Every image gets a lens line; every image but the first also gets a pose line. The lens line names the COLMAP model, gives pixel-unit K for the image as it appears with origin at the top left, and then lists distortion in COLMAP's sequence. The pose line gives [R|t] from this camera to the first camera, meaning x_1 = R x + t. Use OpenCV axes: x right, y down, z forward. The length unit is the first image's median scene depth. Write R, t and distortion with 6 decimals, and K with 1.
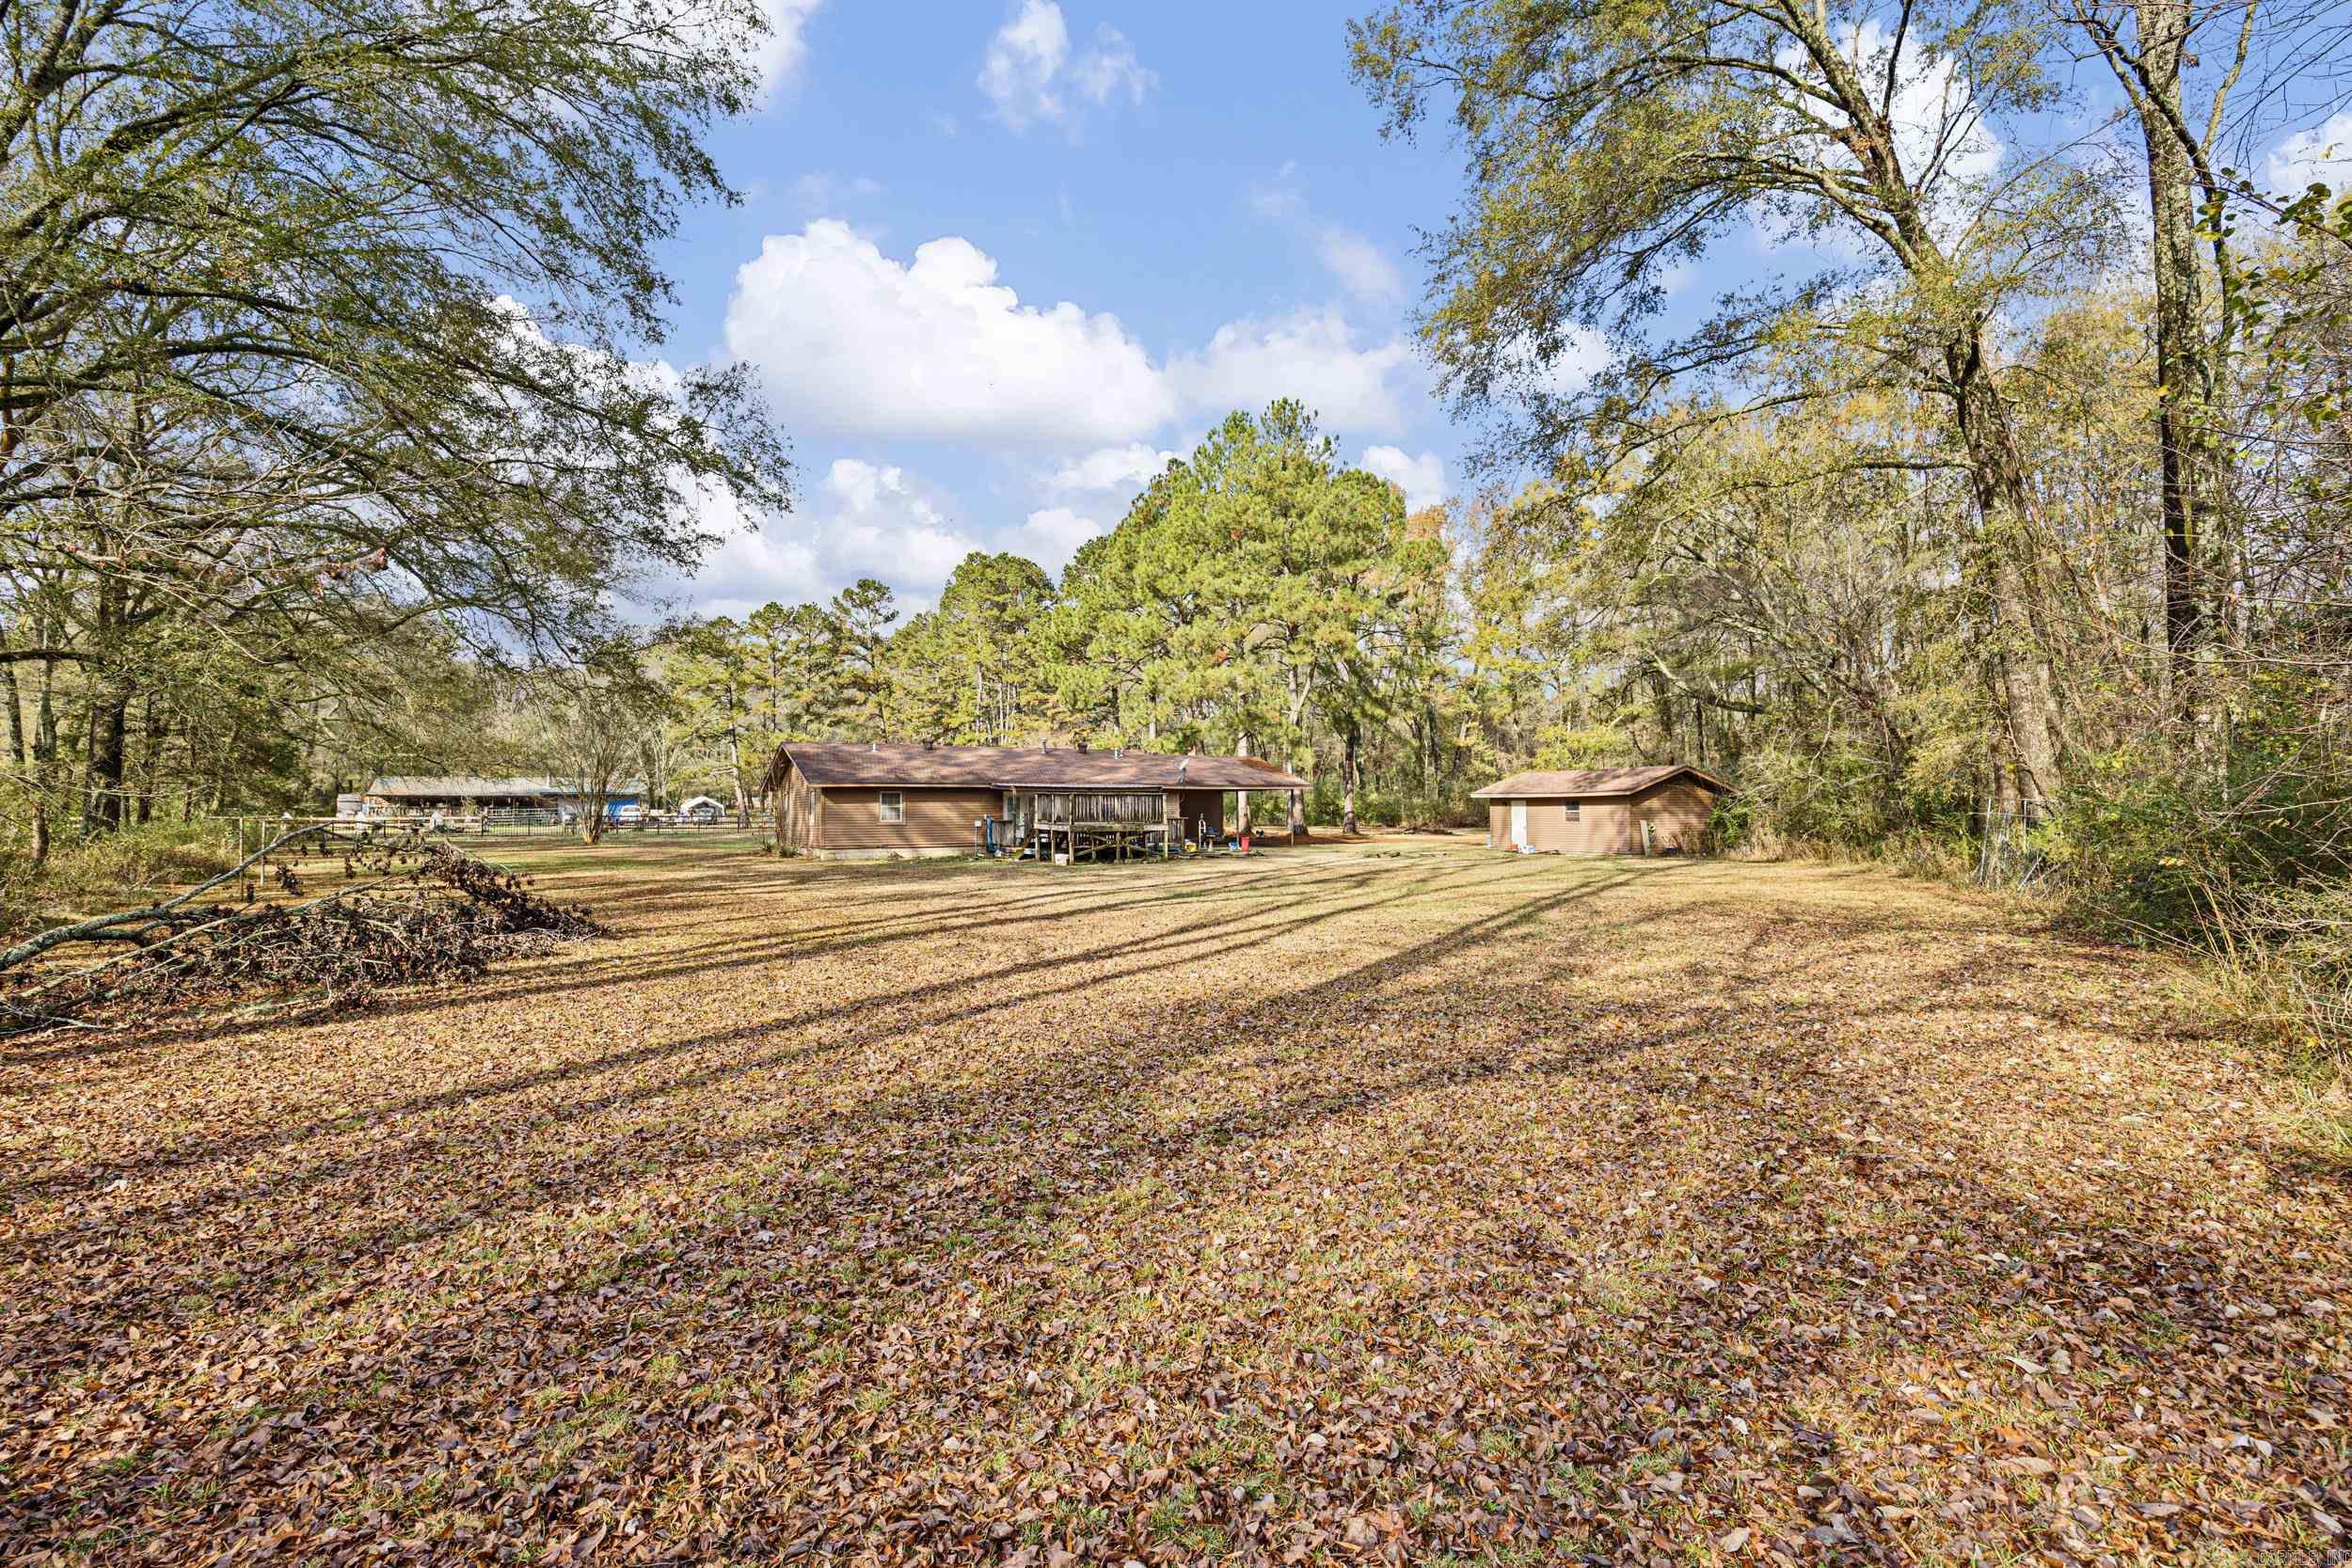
lens RADIAL K [[1043.4, 0, 1176.2], [0, 1043.4, 809.0], [0, 0, 1]] dist [0.001943, 0.000026]
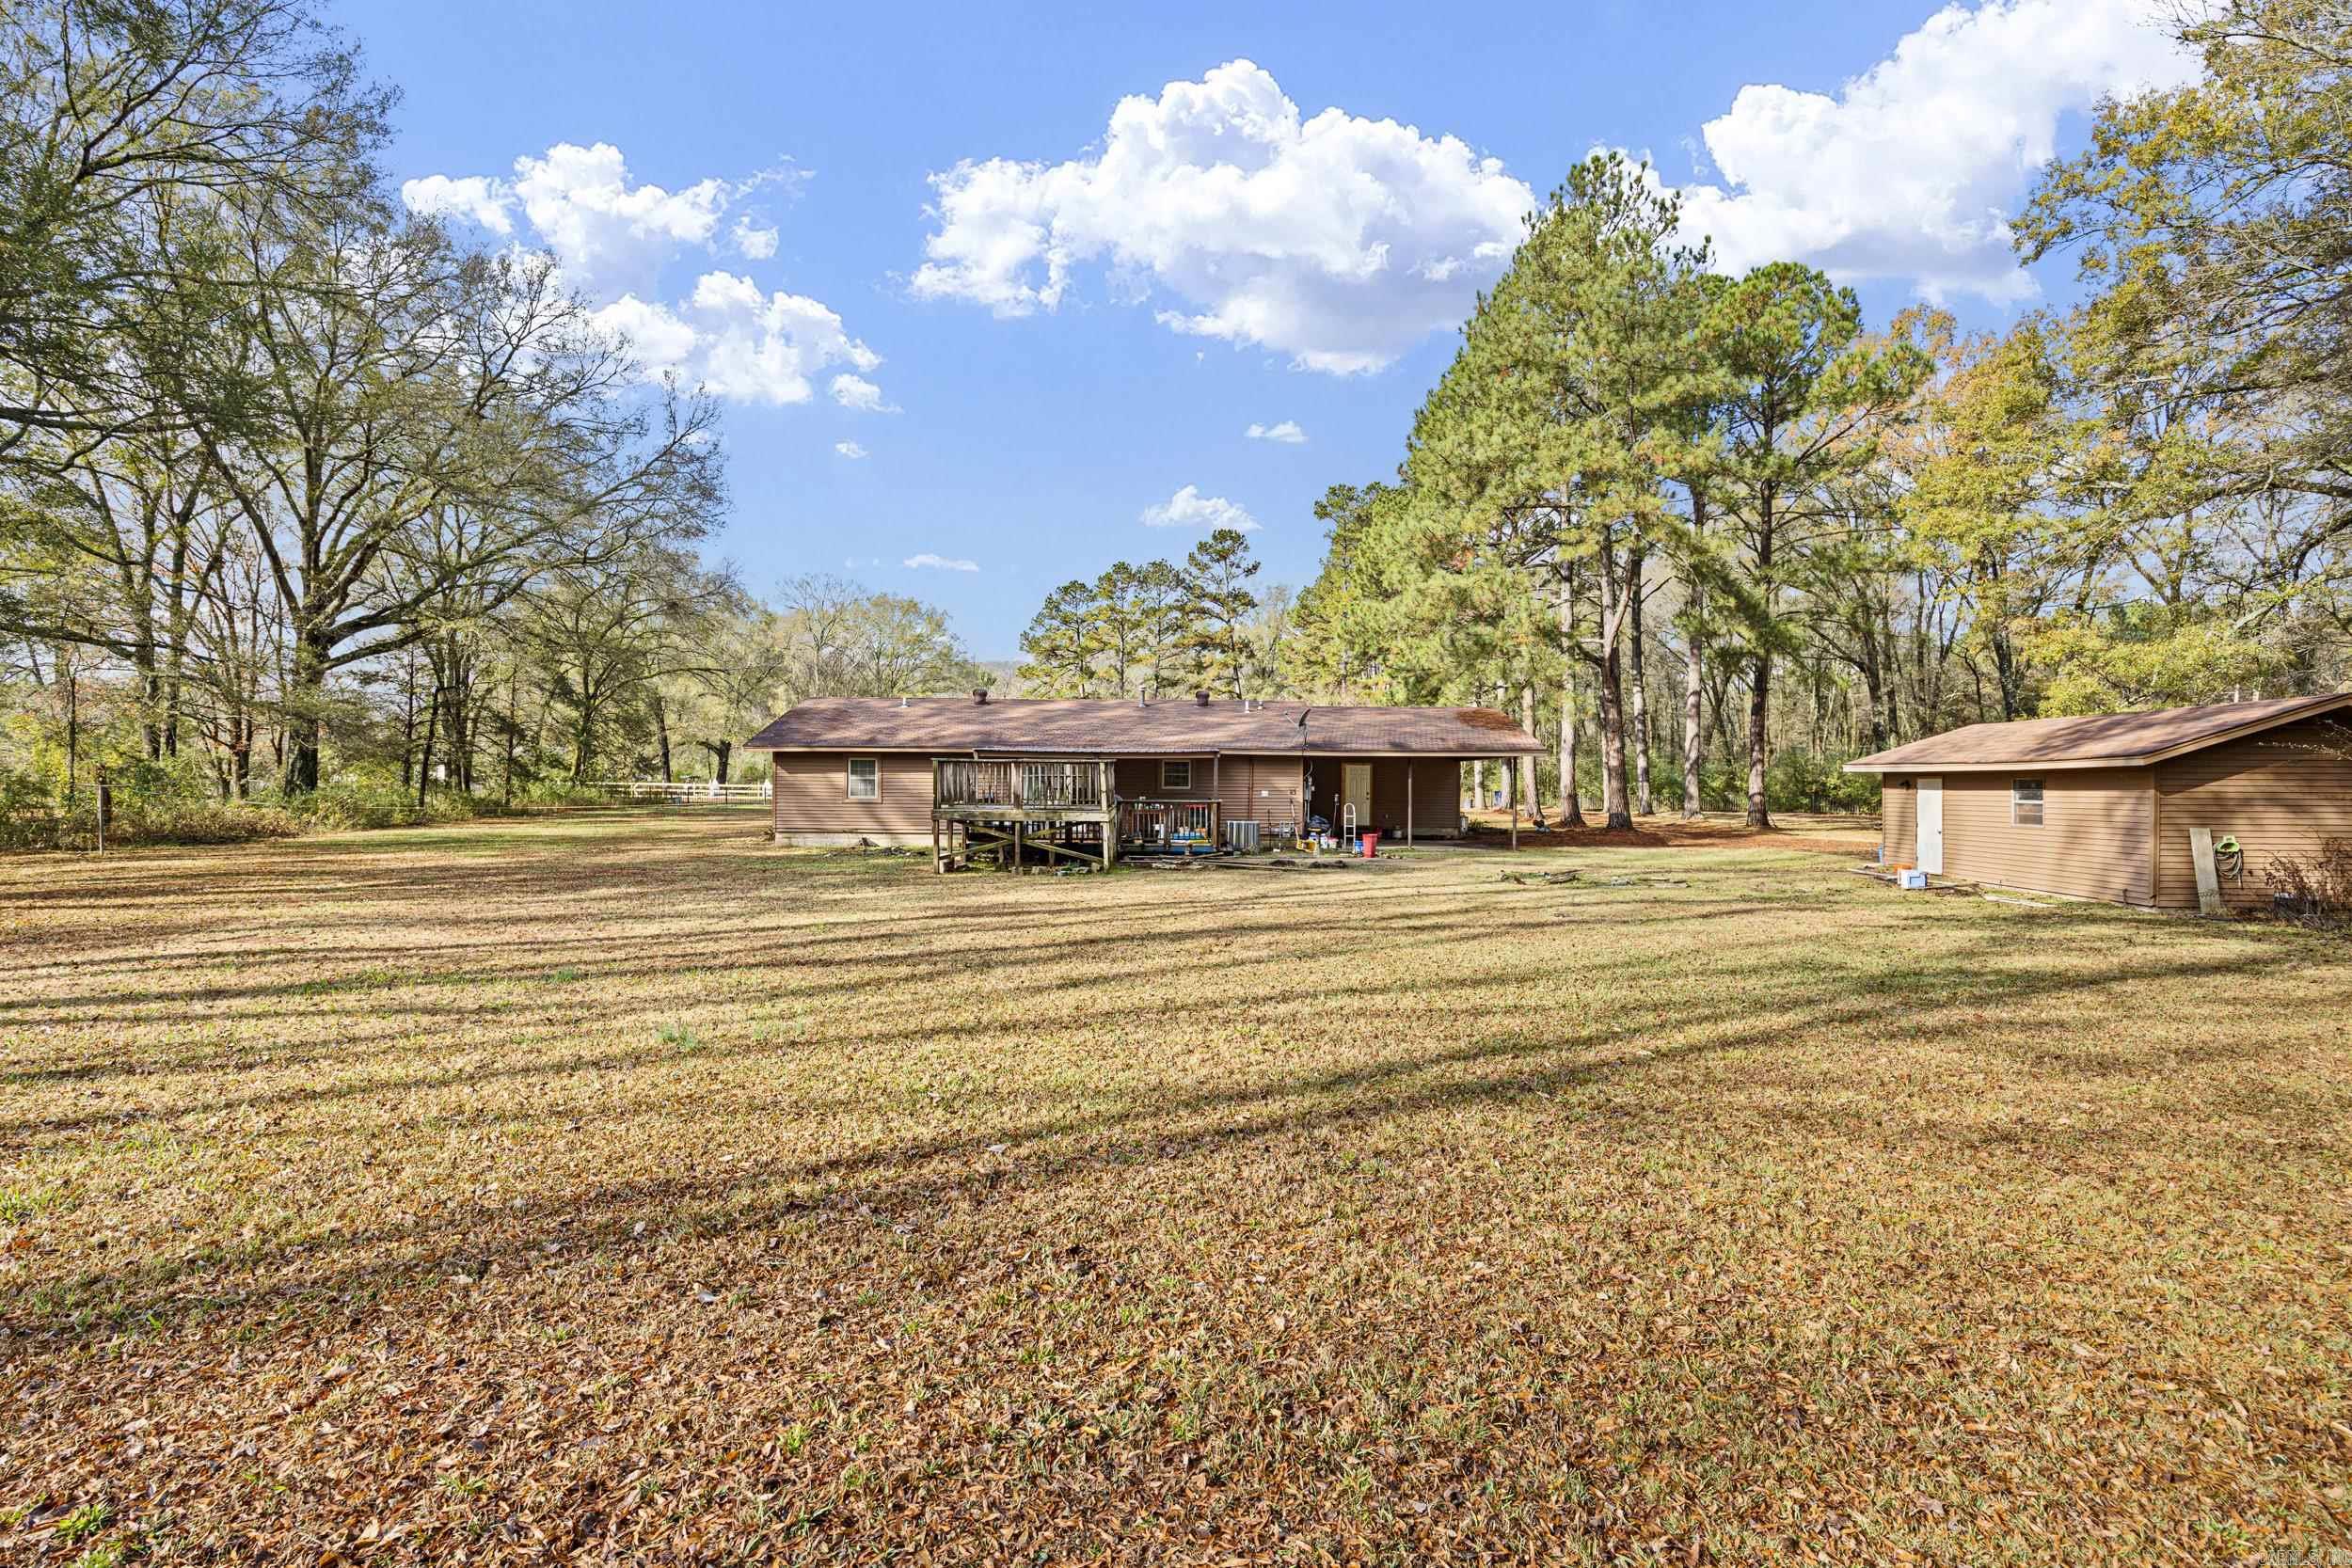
lens RADIAL K [[1043.4, 0, 1176.2], [0, 1043.4, 809.0], [0, 0, 1]] dist [0.001943, 0.000026]
pose [[0.860225, 0.024501, -0.509326, 0.228584], [-0.011549, 0.999525, 0.028576, -0.002539], [0.509784, -0.018699, 0.860099, 0.313927]]
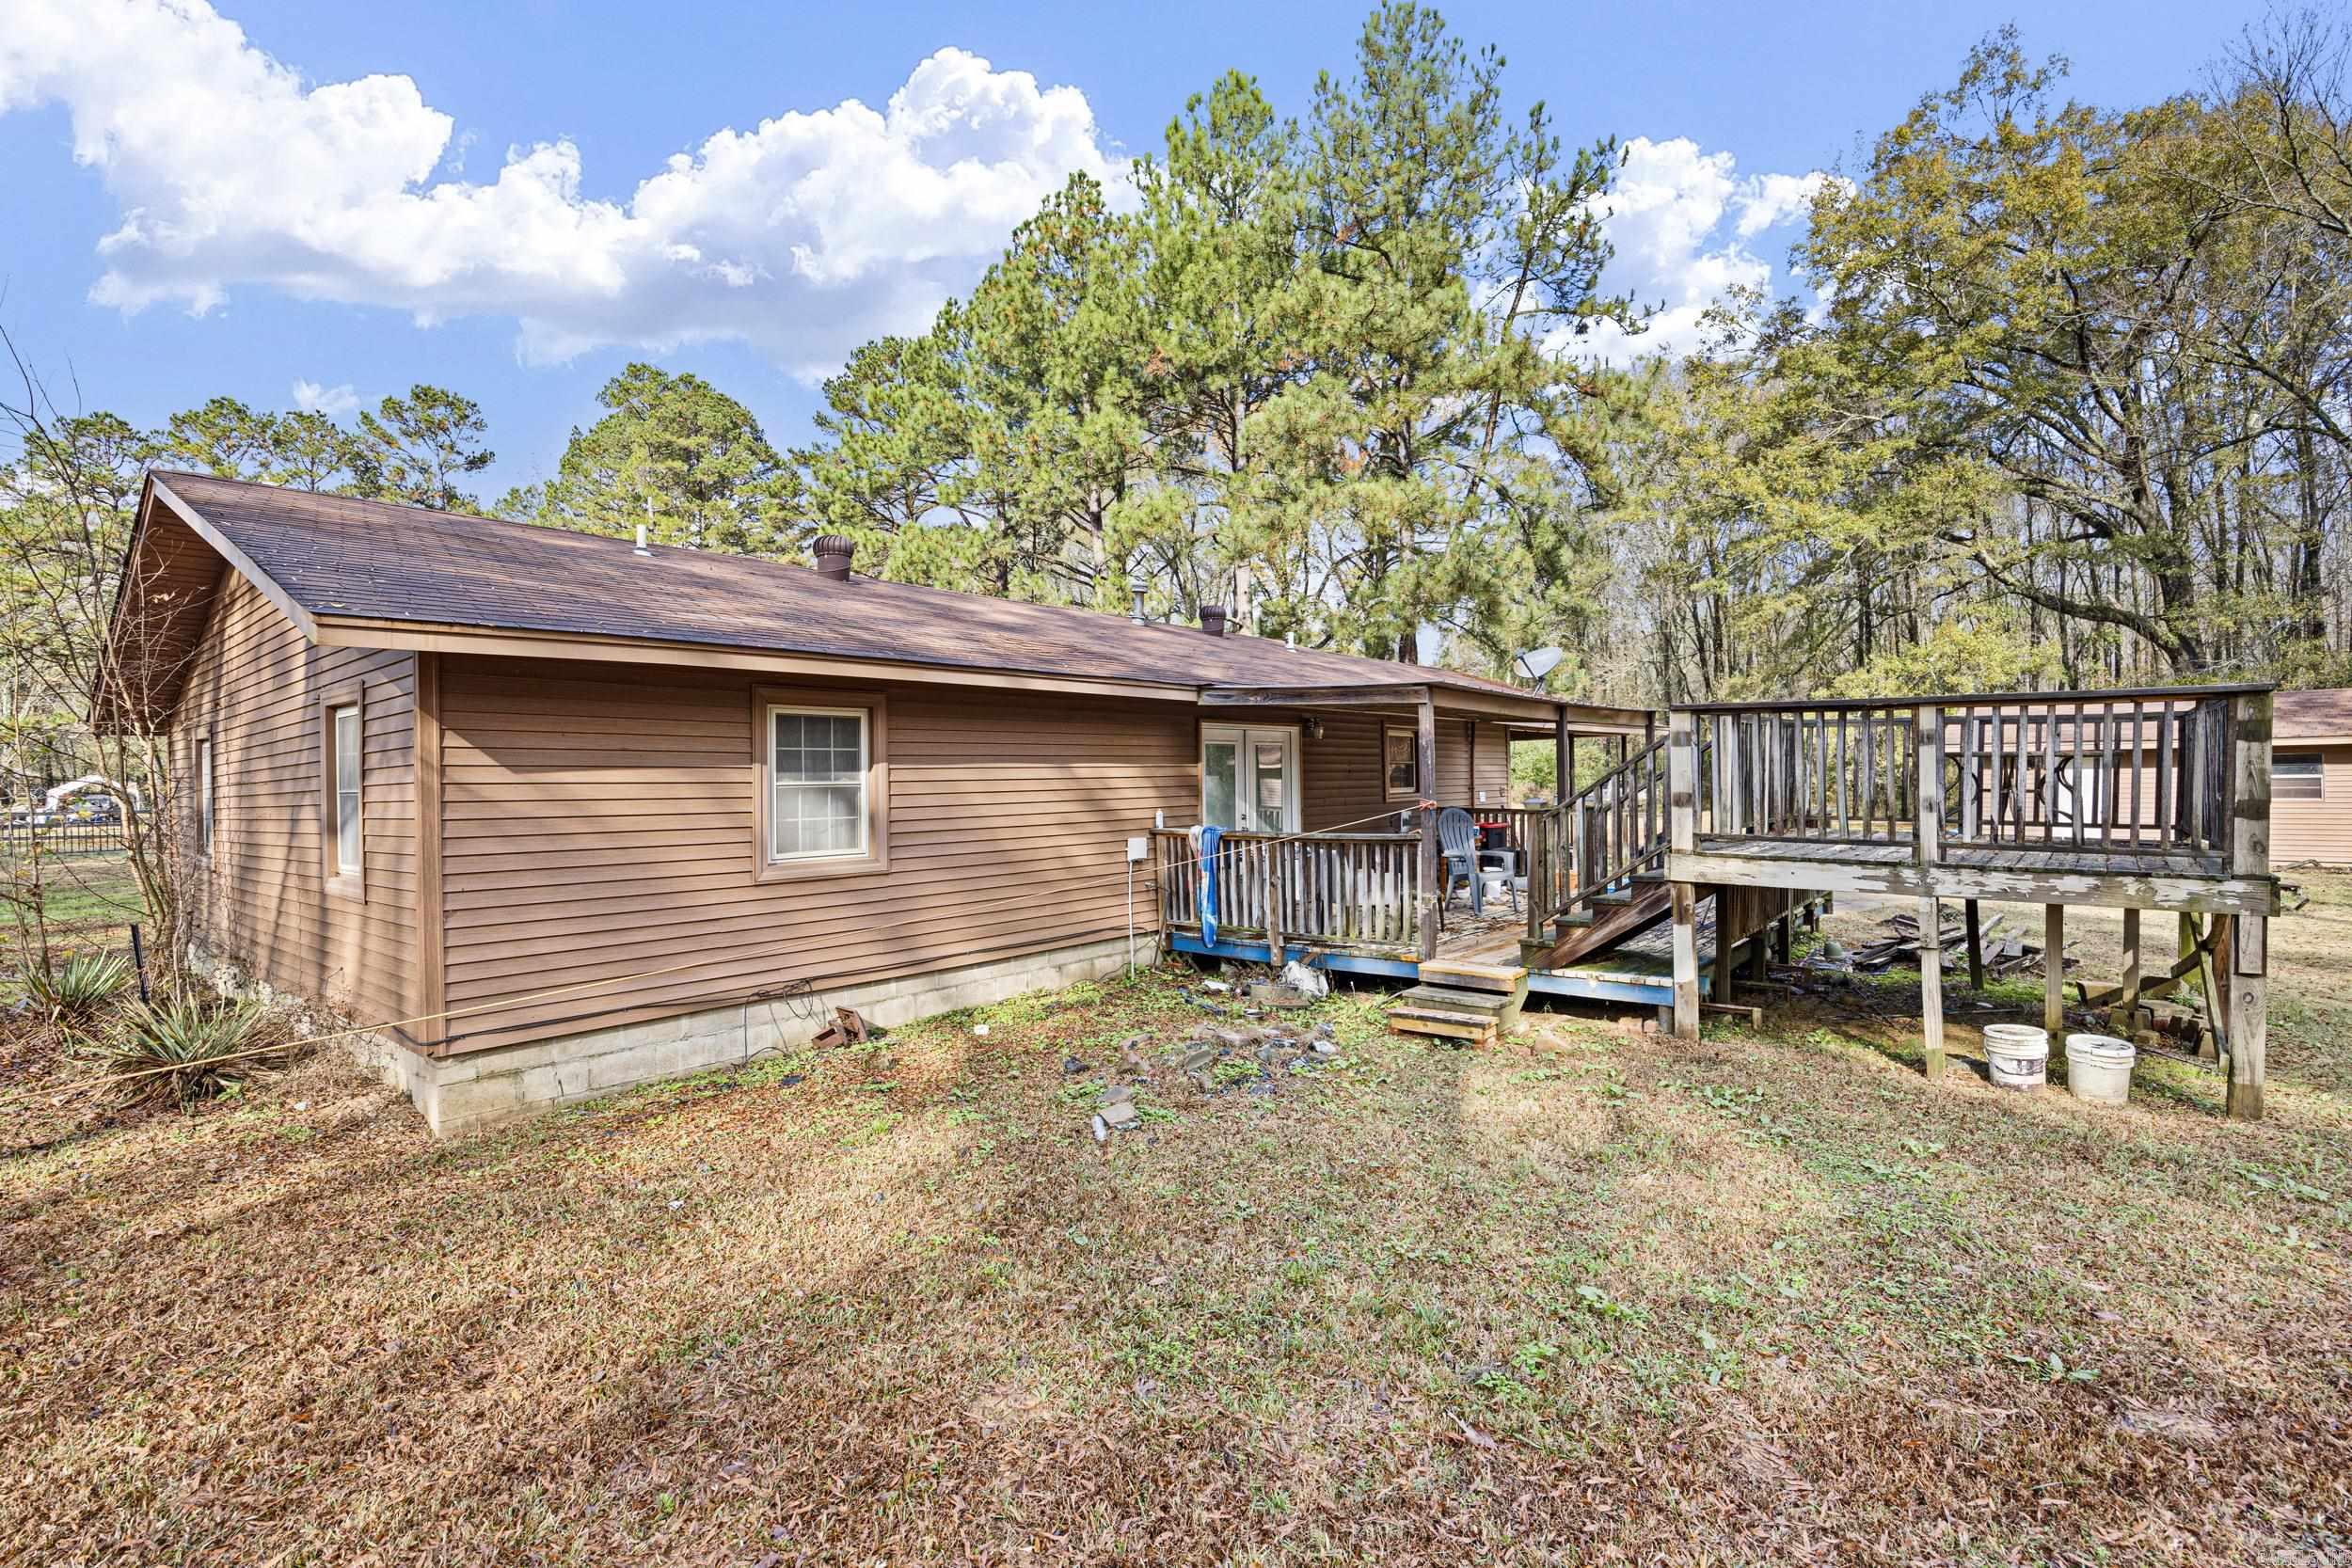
lens RADIAL K [[1070.5, 0, 1176.0], [0, 1070.5, 784.0], [0, 0, 1]] dist [-0.025801, 0.000022]
pose [[0.939006, -0.012679, 0.343668, -0.194944], [0.014294, 0.999895, -0.002168, -0.000498], [-0.343604, 0.006948, 0.939089, 0.552420]]
